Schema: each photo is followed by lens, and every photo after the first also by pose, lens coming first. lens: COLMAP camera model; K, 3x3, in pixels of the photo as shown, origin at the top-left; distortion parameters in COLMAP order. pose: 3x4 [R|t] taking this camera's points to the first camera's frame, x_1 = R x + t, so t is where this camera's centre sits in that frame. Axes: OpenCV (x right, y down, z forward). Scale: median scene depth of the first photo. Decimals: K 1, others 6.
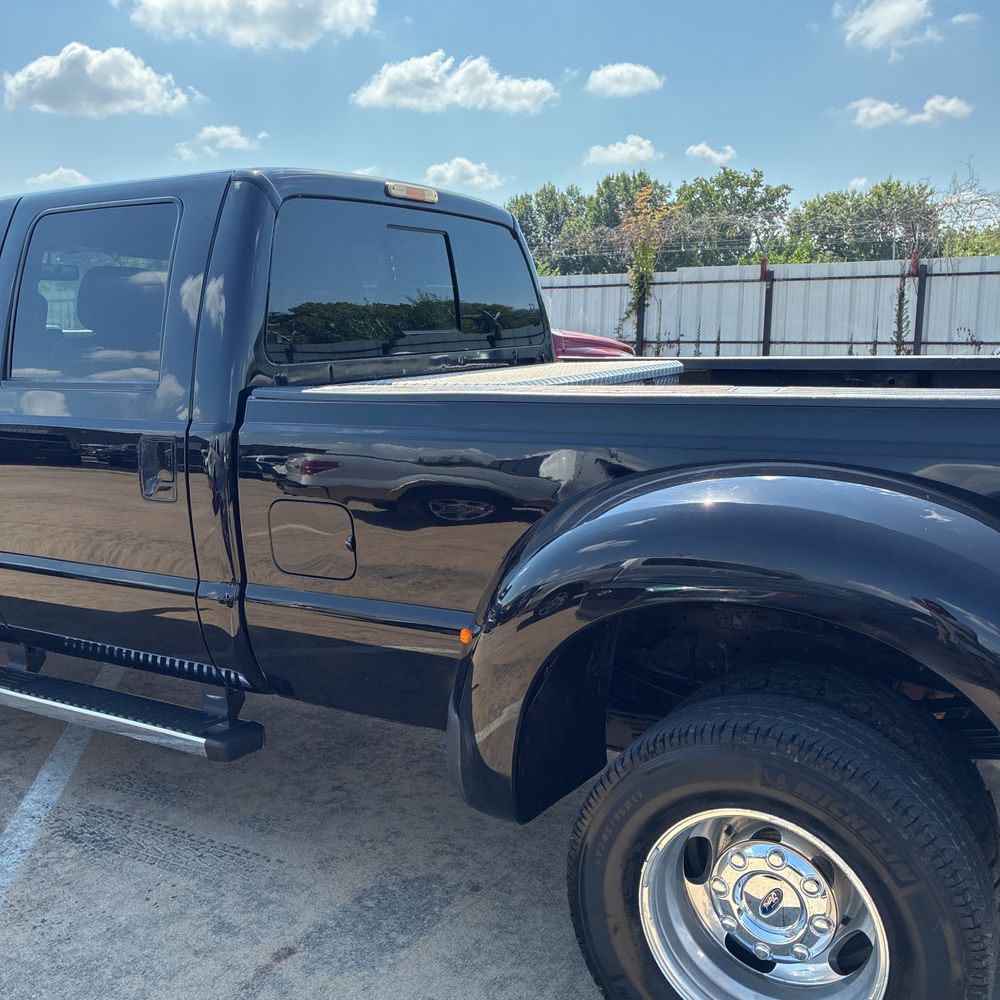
lens RADIAL K [[1045.9, 0, 519.8], [0, 1045.9, 479.5], [0, 0, 1]] dist [0.027559, 0.022454]
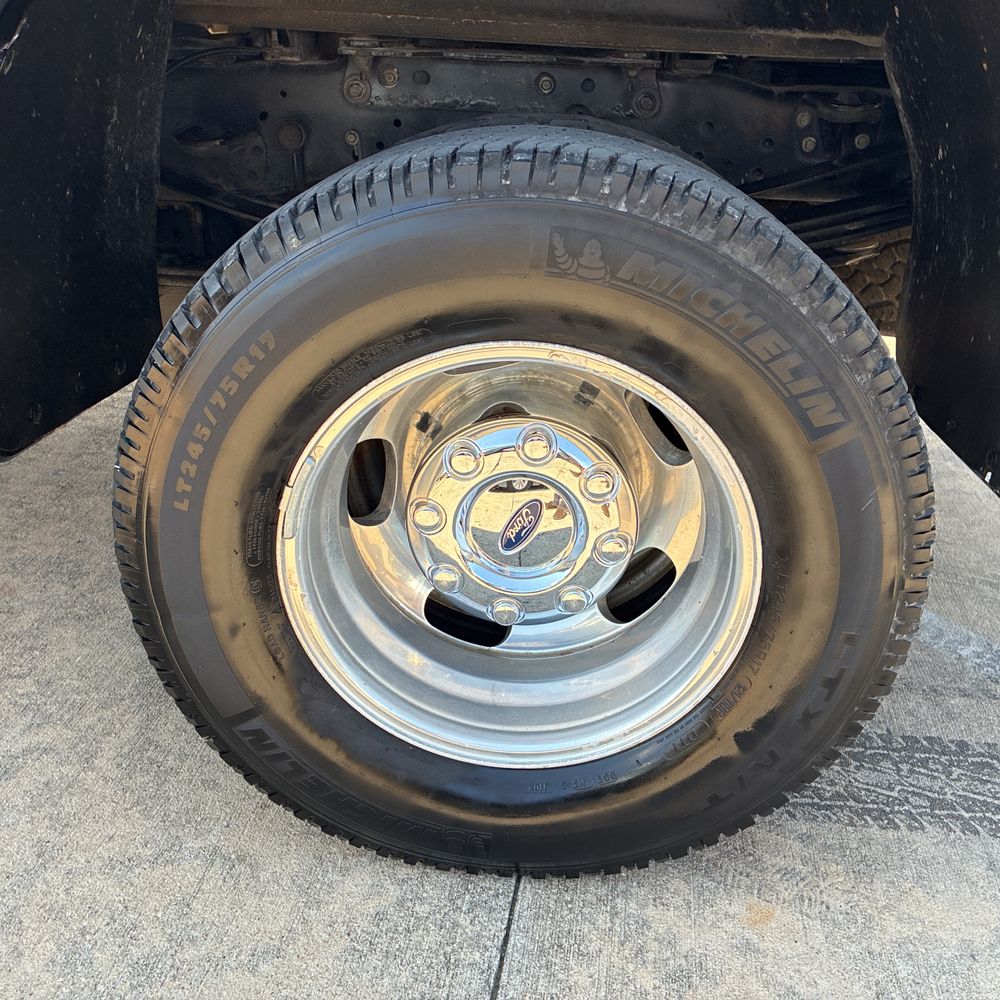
lens RADIAL K [[1045.9, 0, 519.8], [0, 1045.9, 479.5], [0, 0, 1]] dist [0.027559, 0.022454]
pose [[0.901440, -0.135192, 0.411253, 0.019678], [0.017157, 0.960398, 0.278105, 0.230118], [-0.432564, -0.243639, 0.868060, 0.543736]]
